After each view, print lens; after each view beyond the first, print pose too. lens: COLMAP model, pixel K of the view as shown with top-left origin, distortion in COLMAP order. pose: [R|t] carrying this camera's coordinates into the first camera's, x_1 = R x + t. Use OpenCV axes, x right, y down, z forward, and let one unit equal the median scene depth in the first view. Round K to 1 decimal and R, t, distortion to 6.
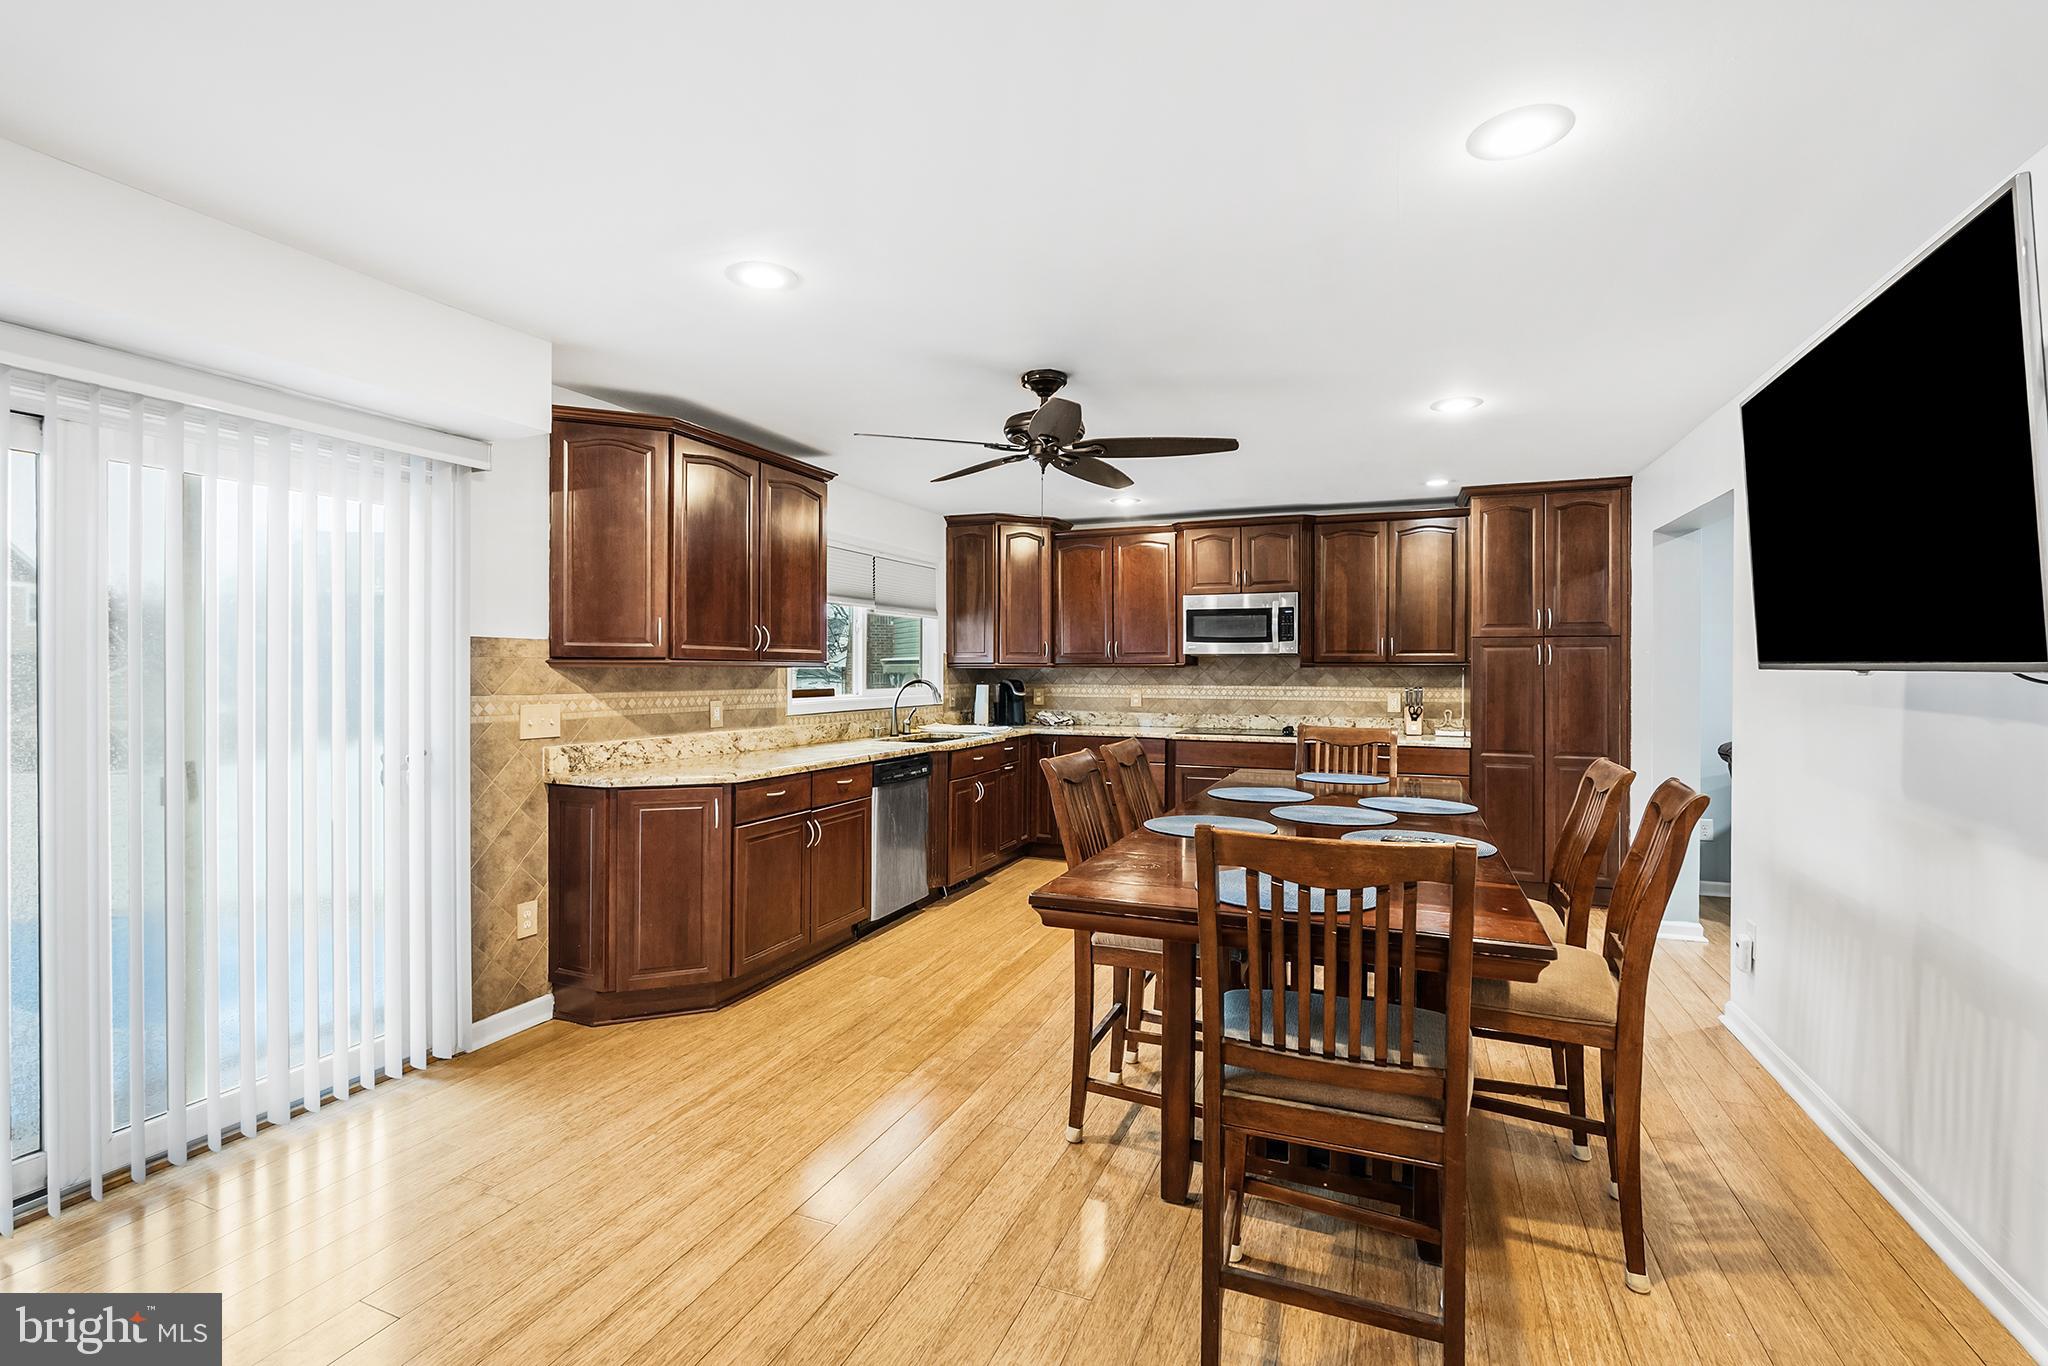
lens RADIAL K [[913.4, 0, 1031.7], [0, 913.4, 670.1], [0, 0, 1]] dist [-0.001295, 0.000531]
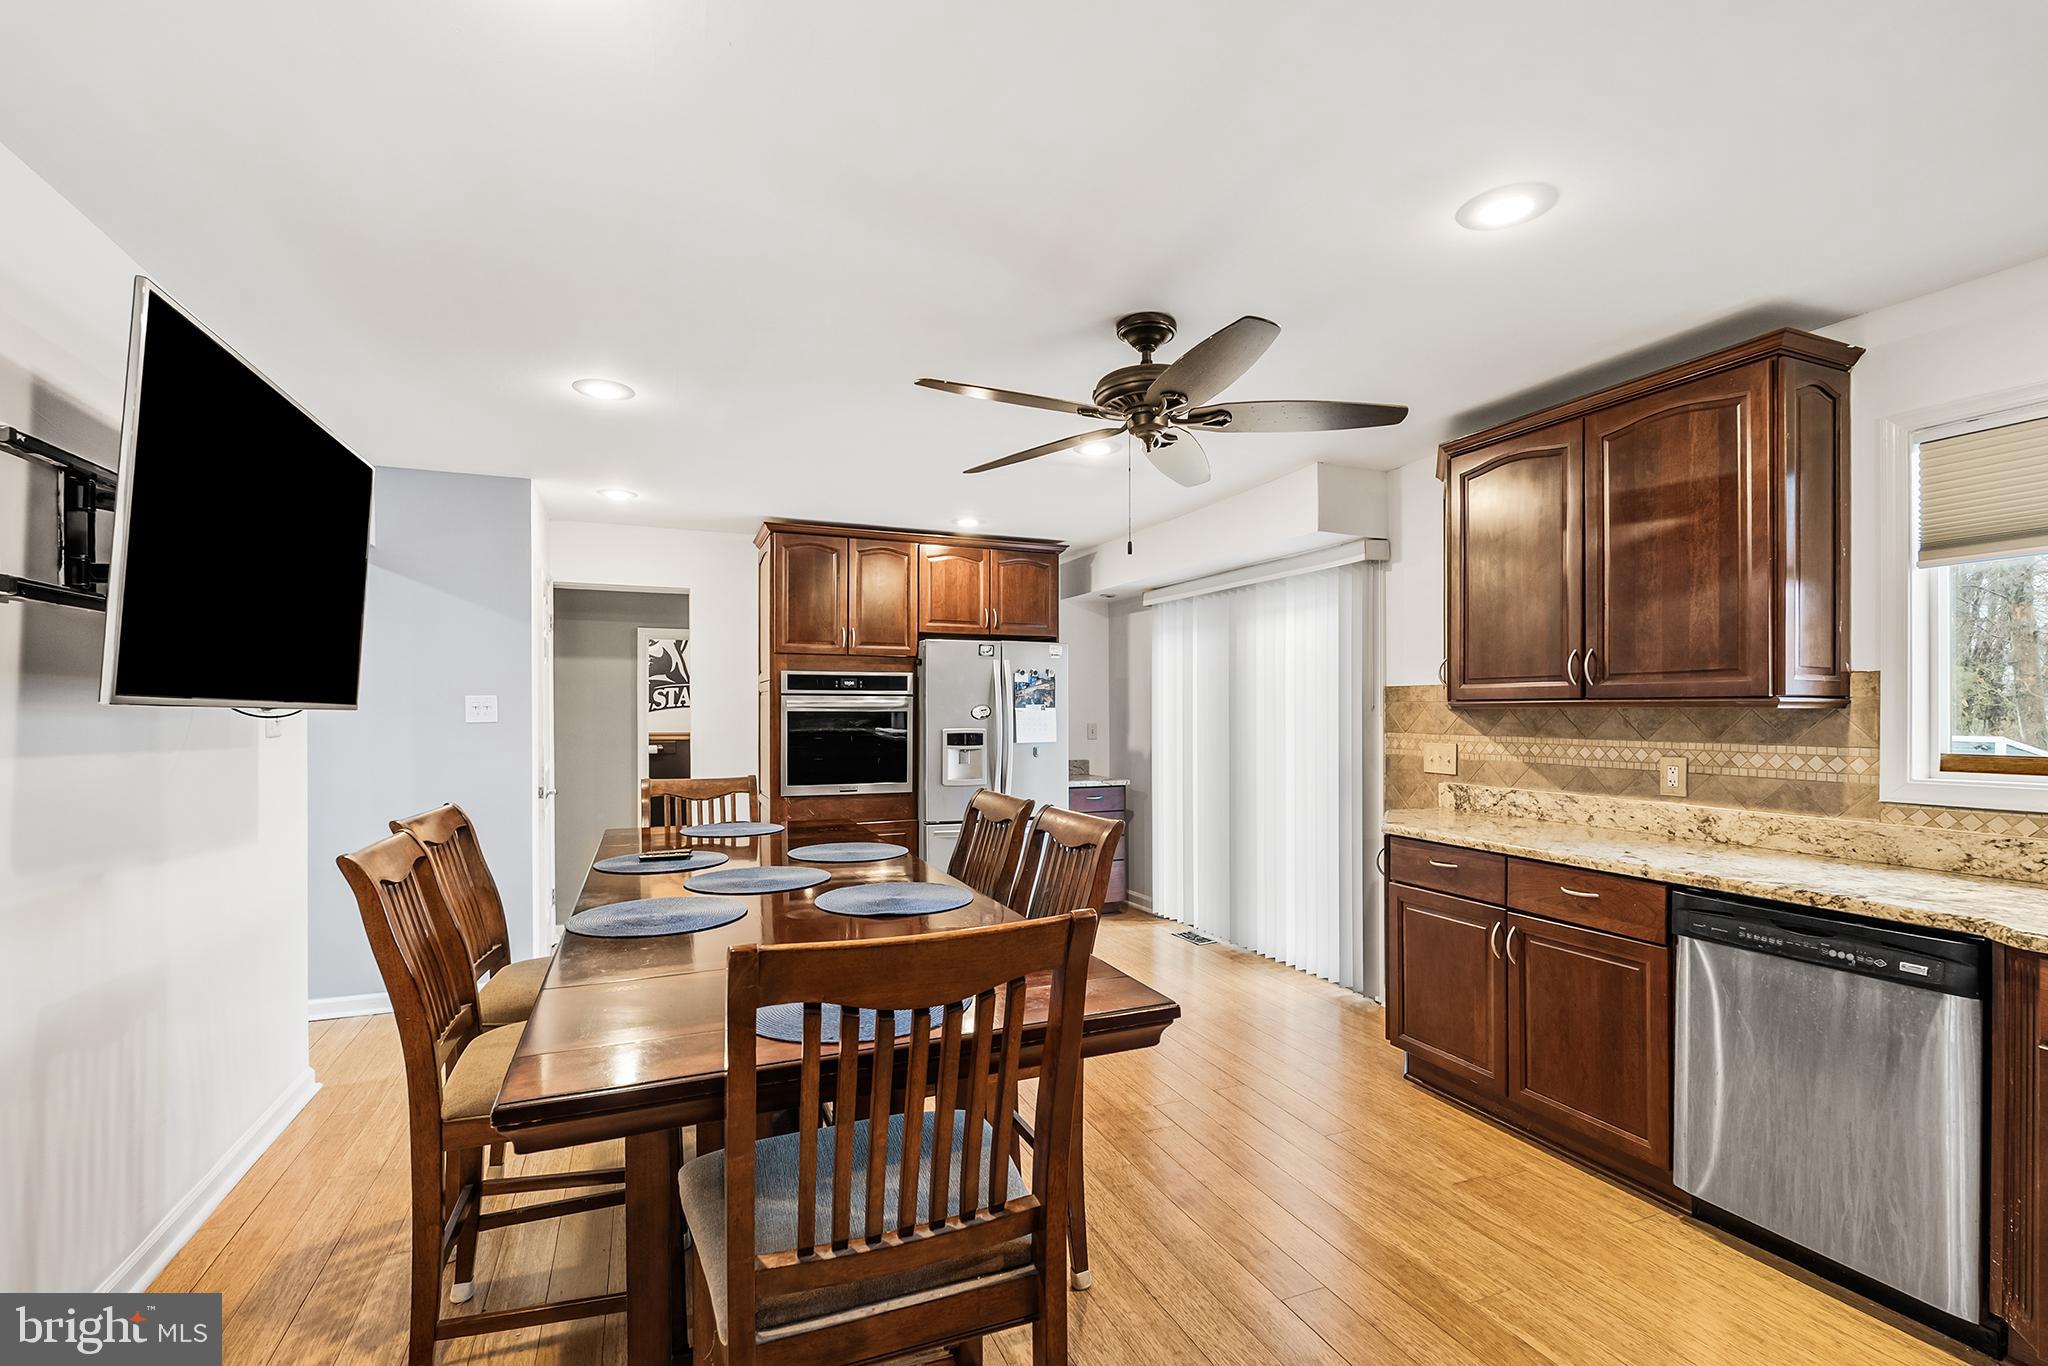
lens RADIAL K [[913.4, 0, 1030.3], [0, 913.4, 709.6], [0, 0, 1]] dist [-0.001295, 0.000531]
pose [[-0.711249, -0.006256, -0.702912, 0.454042], [-0.004421, 0.999980, -0.004426, 0.002753], [0.702926, -0.000040, -0.711263, 1.084261]]
